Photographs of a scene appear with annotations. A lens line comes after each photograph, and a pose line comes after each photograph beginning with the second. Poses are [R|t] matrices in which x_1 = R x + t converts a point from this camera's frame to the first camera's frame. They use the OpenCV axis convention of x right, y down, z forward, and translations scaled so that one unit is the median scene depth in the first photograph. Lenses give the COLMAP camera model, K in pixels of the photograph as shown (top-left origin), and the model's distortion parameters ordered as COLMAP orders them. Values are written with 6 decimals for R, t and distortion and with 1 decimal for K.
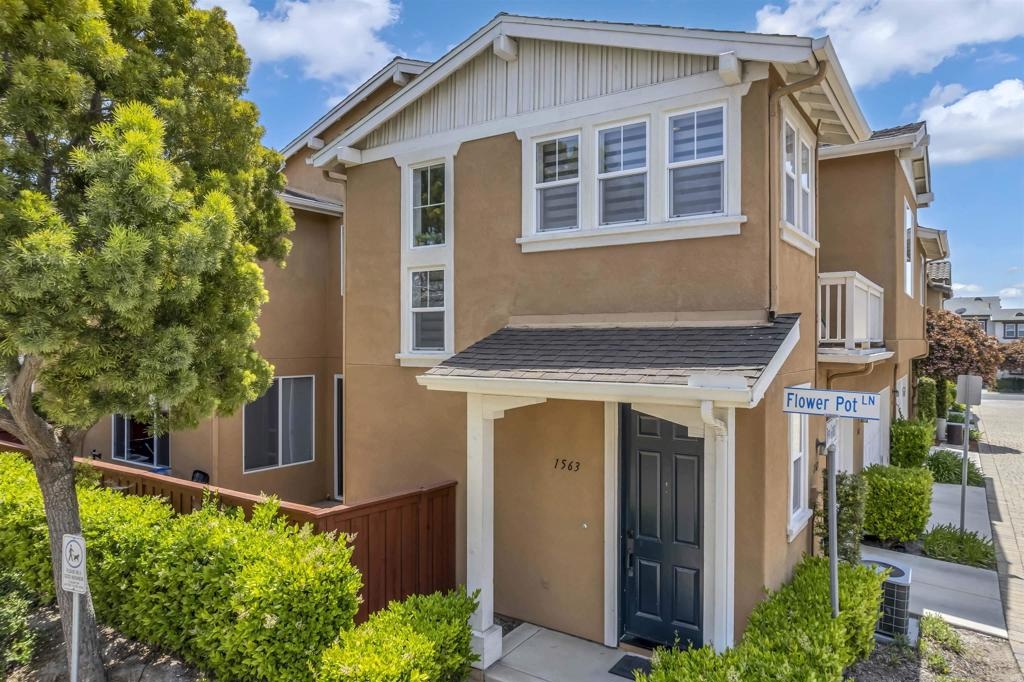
lens RADIAL K [[660.0, 0, 512.0], [0, 660.0, 341.0], [0, 0, 1]] dist [-0.122205, 0.144889]
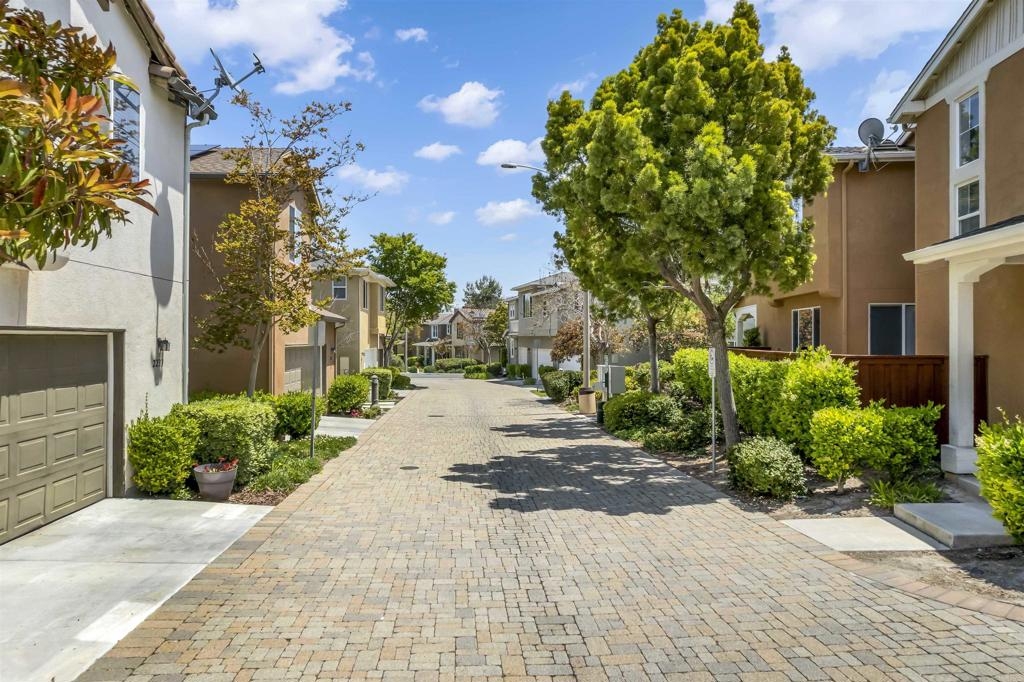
lens RADIAL K [[660.0, 0, 512.0], [0, 660.0, 341.0], [0, 0, 1]] dist [-0.122205, 0.144889]
pose [[0.489022, 0.007351, -0.872241, 0.850436], [-0.001927, 0.999971, 0.007348, 0.300313], [0.872270, -0.001913, 0.489022, -0.558857]]
